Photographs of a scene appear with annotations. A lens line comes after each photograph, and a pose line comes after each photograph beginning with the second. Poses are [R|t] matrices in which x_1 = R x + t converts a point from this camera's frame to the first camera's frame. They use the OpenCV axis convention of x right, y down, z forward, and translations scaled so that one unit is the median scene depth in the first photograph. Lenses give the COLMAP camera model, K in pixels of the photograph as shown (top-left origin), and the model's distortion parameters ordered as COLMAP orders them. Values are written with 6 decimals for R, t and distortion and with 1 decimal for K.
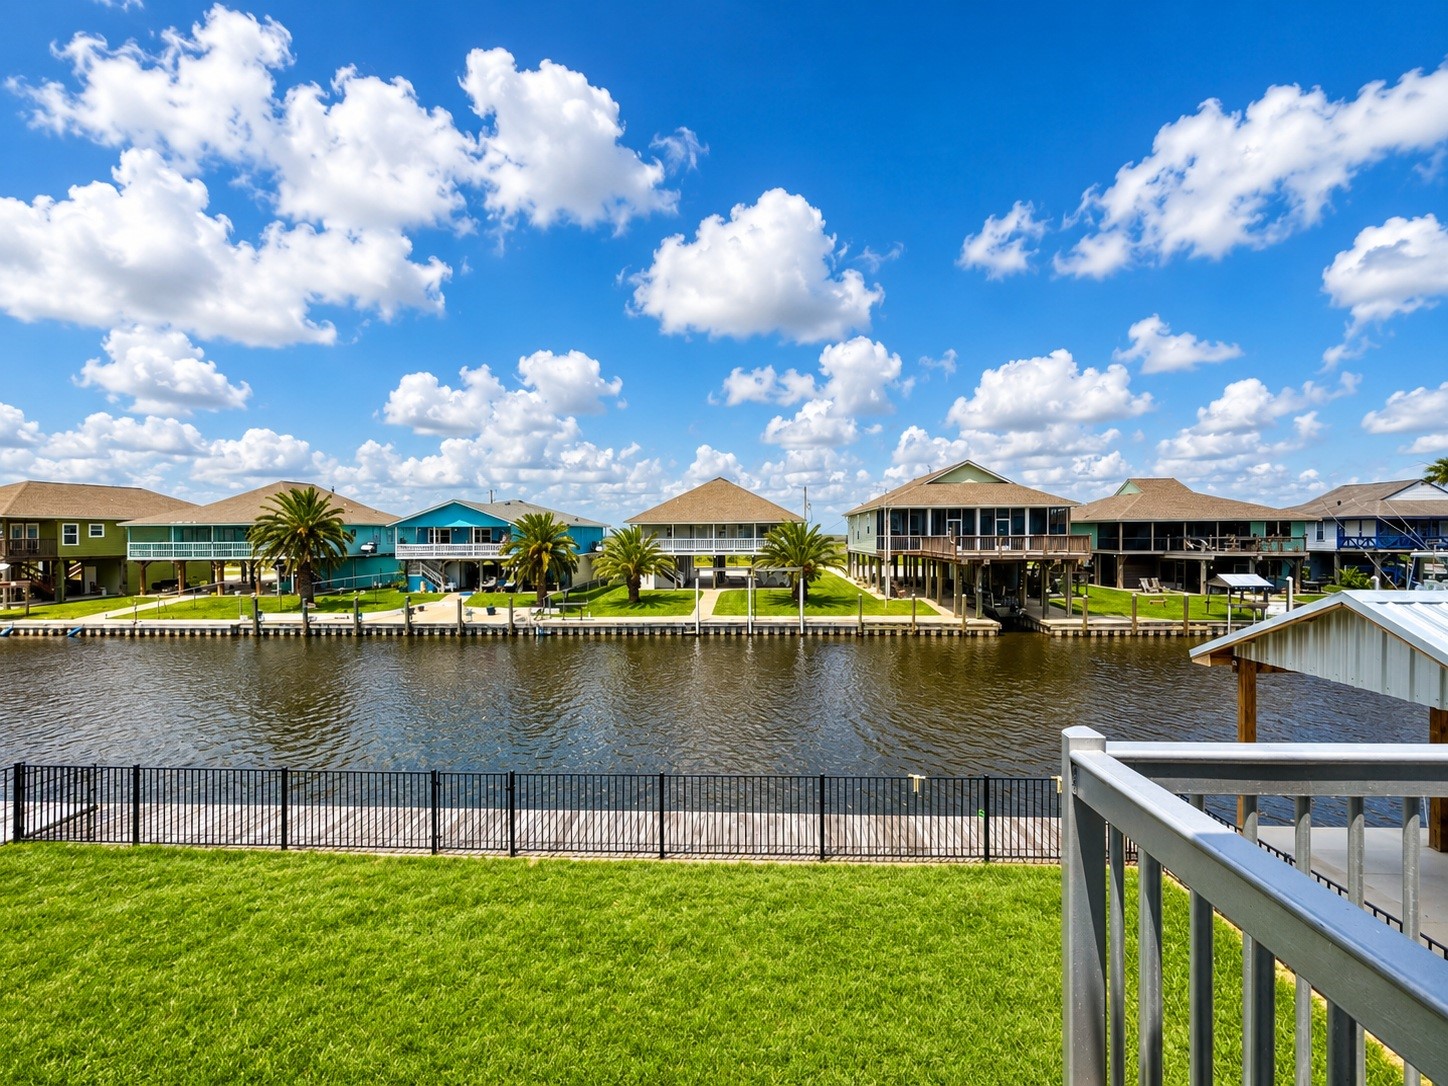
lens RADIAL K [[568.2, 0, 721.5], [0, 568.2, 526.2], [0, 0, 1]] dist [0.002026, 0.000214]
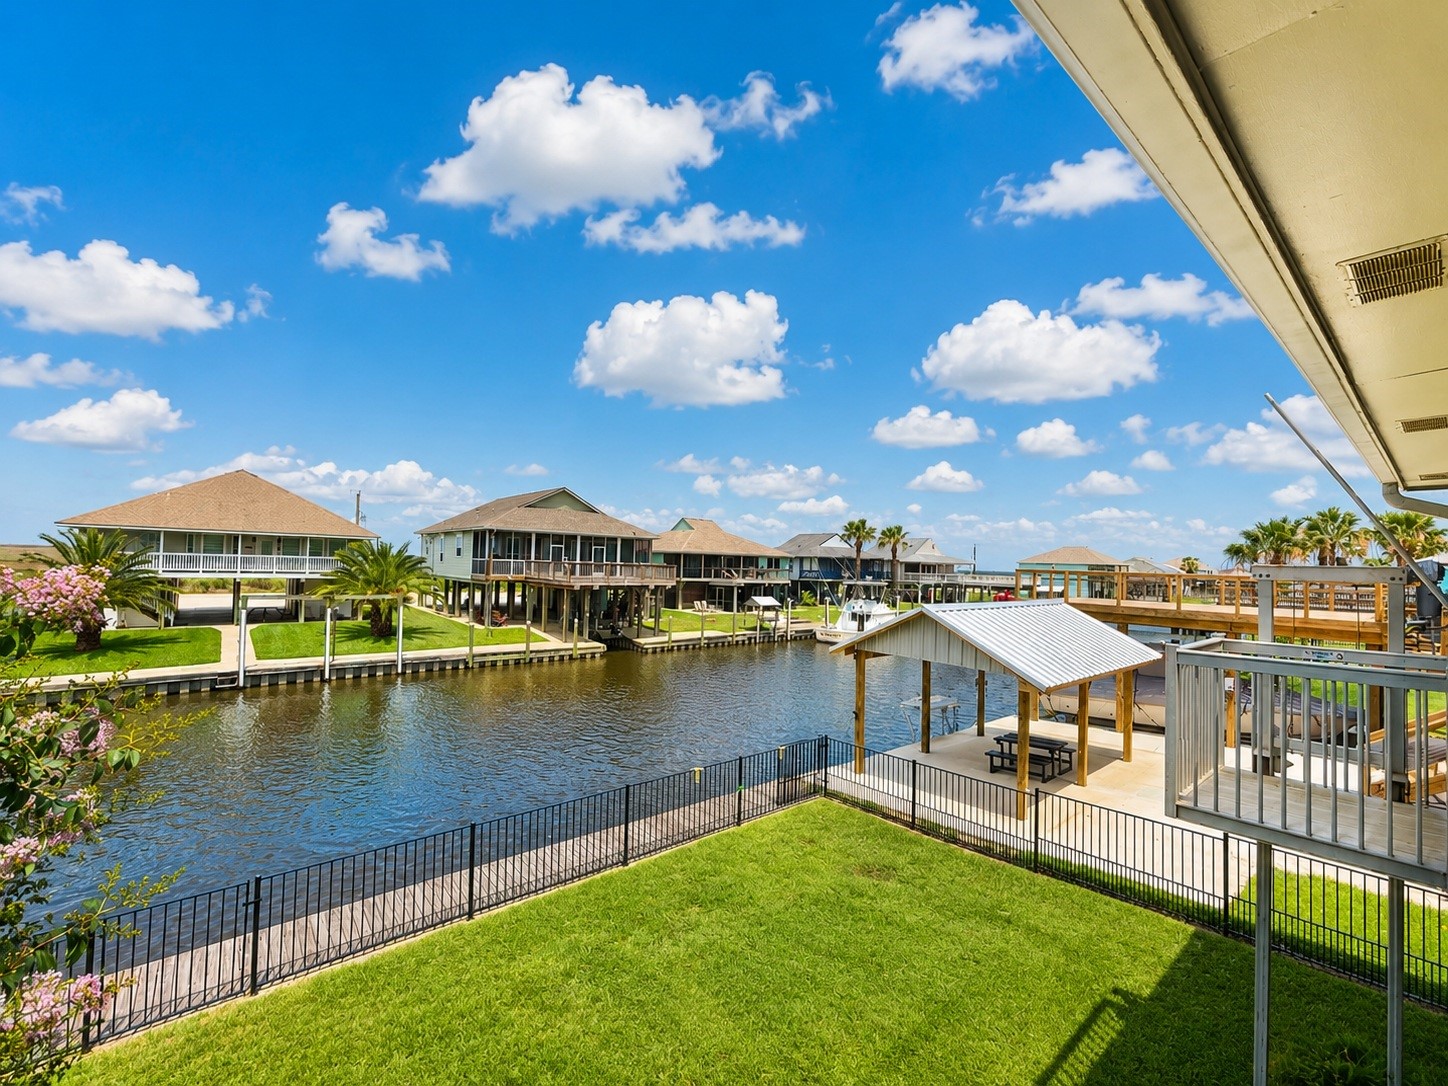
lens RADIAL K [[617.1, 0, 711.1], [0, 617.1, 539.6], [0, 0, 1]] dist [0.042894, -0.000260]
pose [[0.746891, 0.052580, 0.662865, -0.124291], [-0.043335, 0.998599, -0.030382, 0.000570], [-0.663533, -0.006033, 0.748122, 0.003252]]
